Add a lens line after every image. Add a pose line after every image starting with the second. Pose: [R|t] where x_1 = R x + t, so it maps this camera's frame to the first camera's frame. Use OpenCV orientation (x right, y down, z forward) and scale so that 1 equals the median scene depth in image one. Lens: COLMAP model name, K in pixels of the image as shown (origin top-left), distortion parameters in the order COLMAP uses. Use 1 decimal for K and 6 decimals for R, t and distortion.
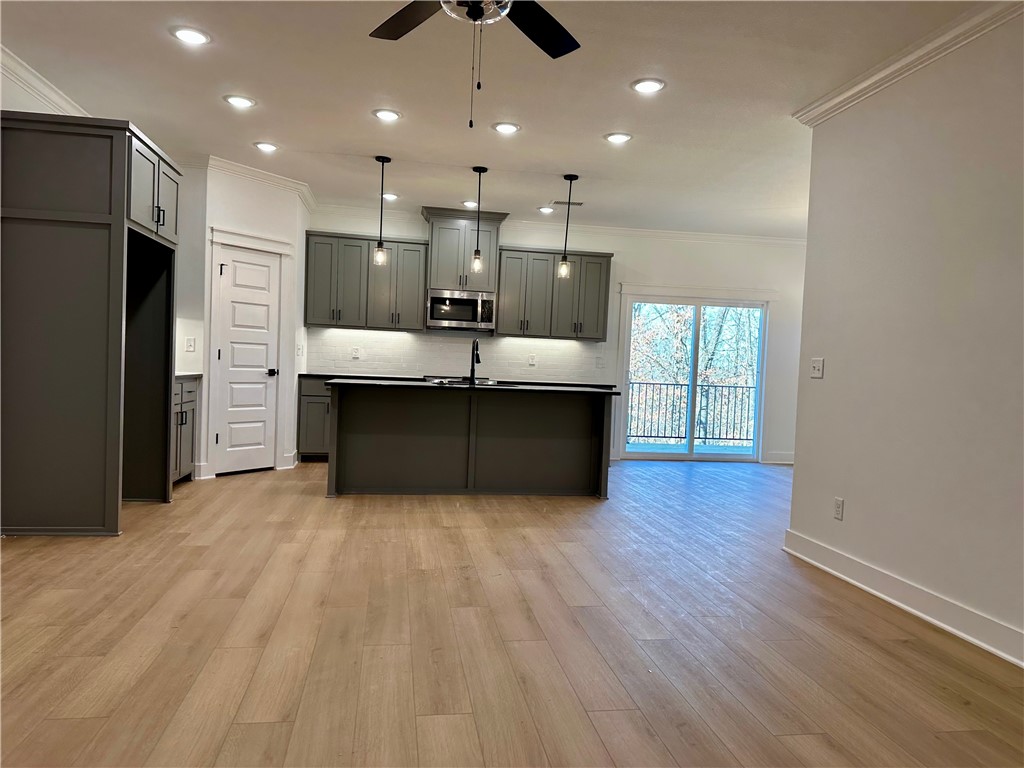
lens RADIAL K [[708.2, 0, 512.0], [0, 708.2, 384.0], [0, 0, 1]] dist [0.103729, -0.139841]
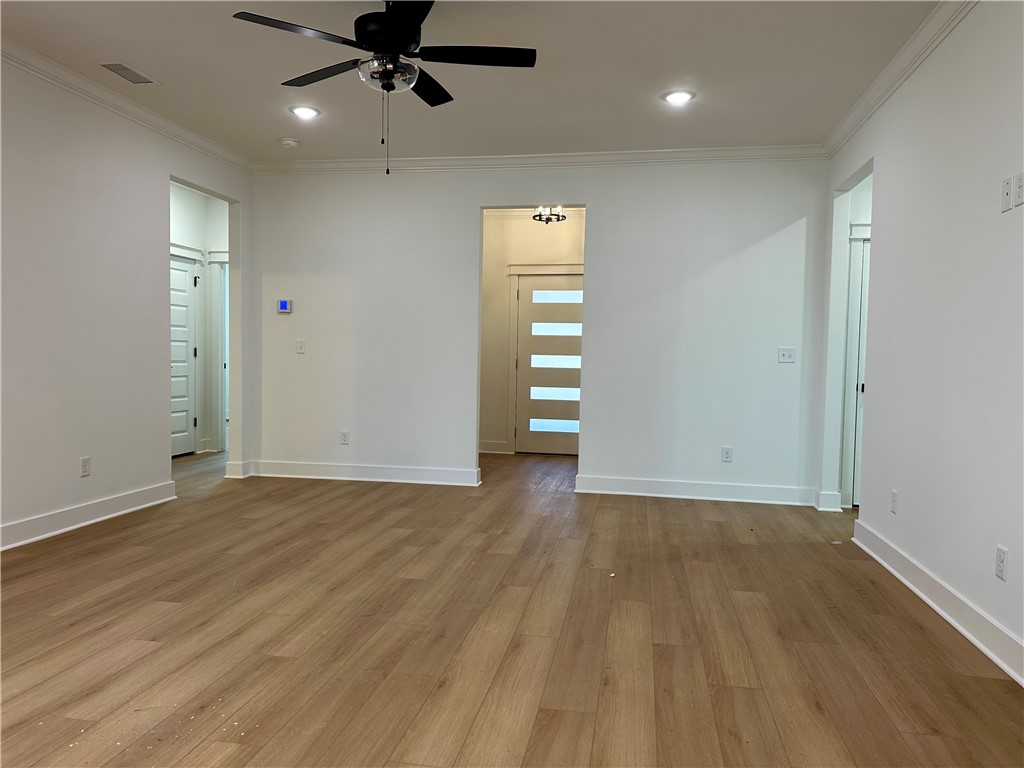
lens RADIAL K [[708.2, 0, 512.0], [0, 708.2, 384.0], [0, 0, 1]] dist [0.103729, -0.139841]
pose [[-0.938771, -0.073504, 0.336611, -0.298497], [-0.047843, 0.995324, 0.083916, -0.039652], [-0.341205, 0.062673, -0.937897, 0.880024]]
